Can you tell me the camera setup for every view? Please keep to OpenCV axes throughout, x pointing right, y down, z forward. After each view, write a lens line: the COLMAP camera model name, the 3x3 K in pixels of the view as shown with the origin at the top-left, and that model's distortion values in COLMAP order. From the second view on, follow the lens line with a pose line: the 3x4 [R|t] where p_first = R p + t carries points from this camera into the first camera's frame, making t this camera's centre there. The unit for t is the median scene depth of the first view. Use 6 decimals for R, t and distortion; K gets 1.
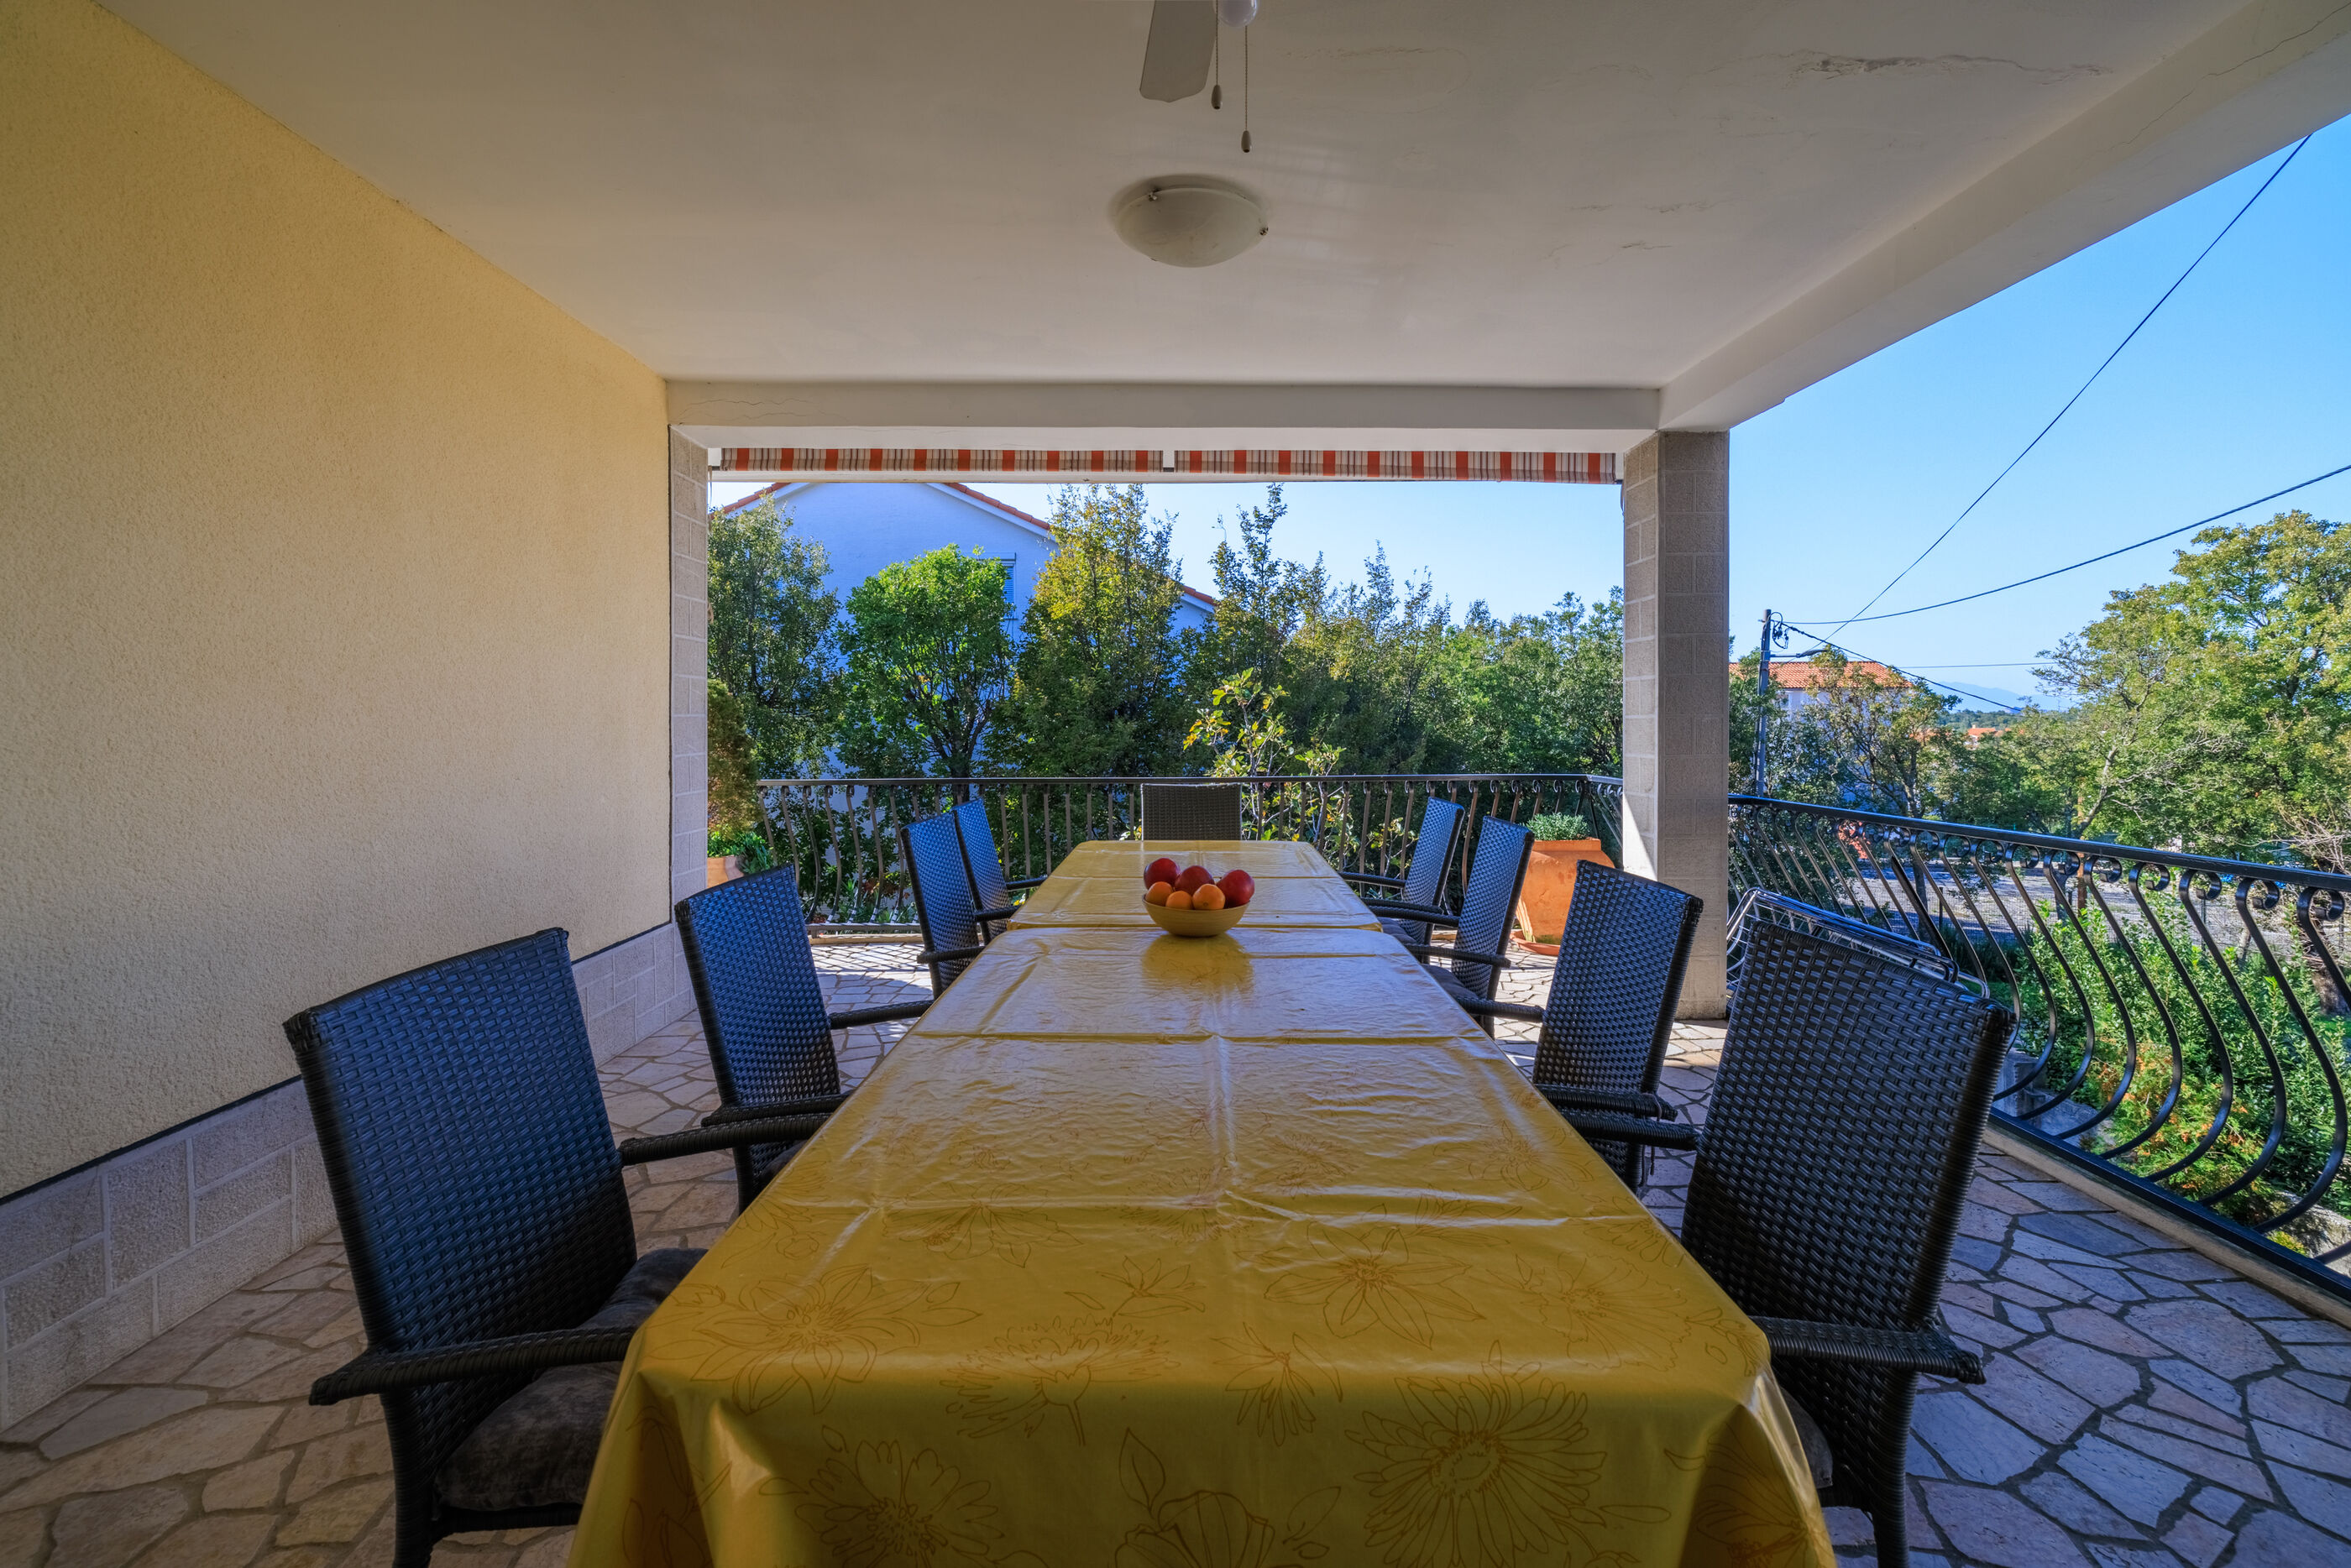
lens RADIAL K [[992.8, 0, 1185.8], [0, 992.8, 751.1], [0, 0, 1]] dist [0.000528, -0.000197]
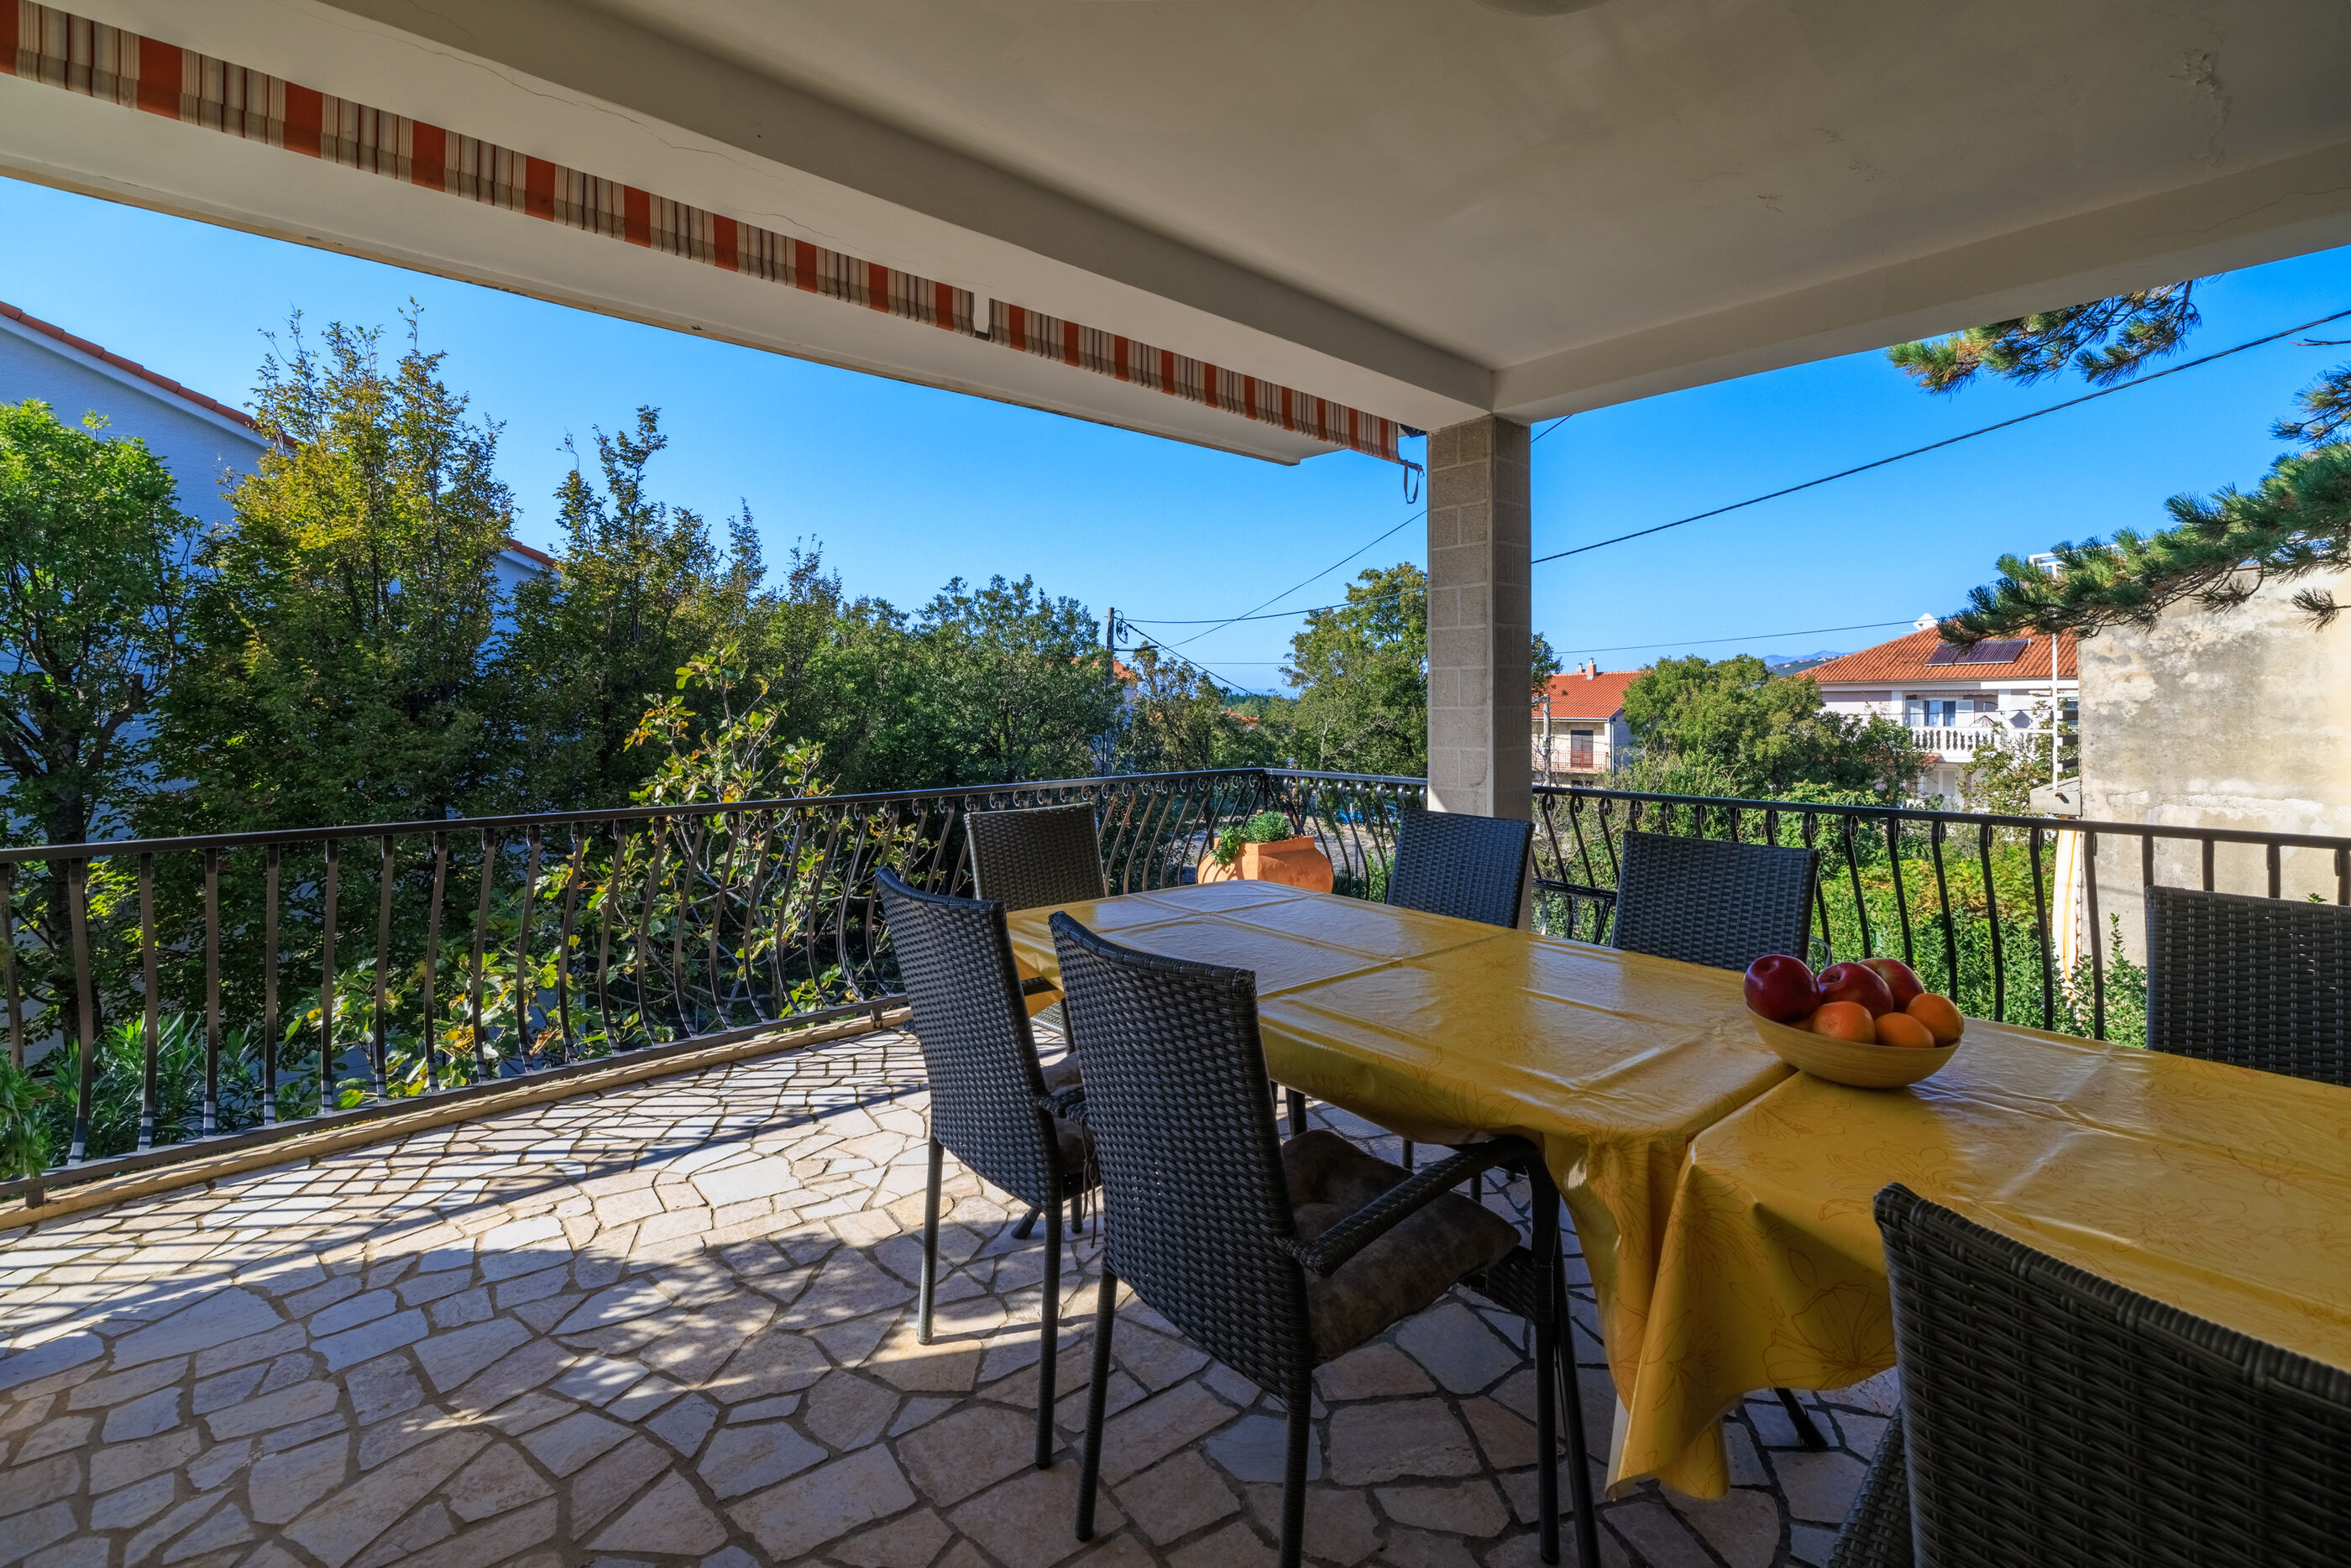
lens RADIAL K [[993.0, 0, 1134.7], [0, 993.0, 739.3], [0, 0, 1]] dist [-0.002051, -0.000415]
pose [[0.766320, -0.020633, 0.642128, -0.123851], [0.017833, 0.999782, 0.010843, -0.007785], [-0.642212, 0.003142, 0.766521, 0.150646]]
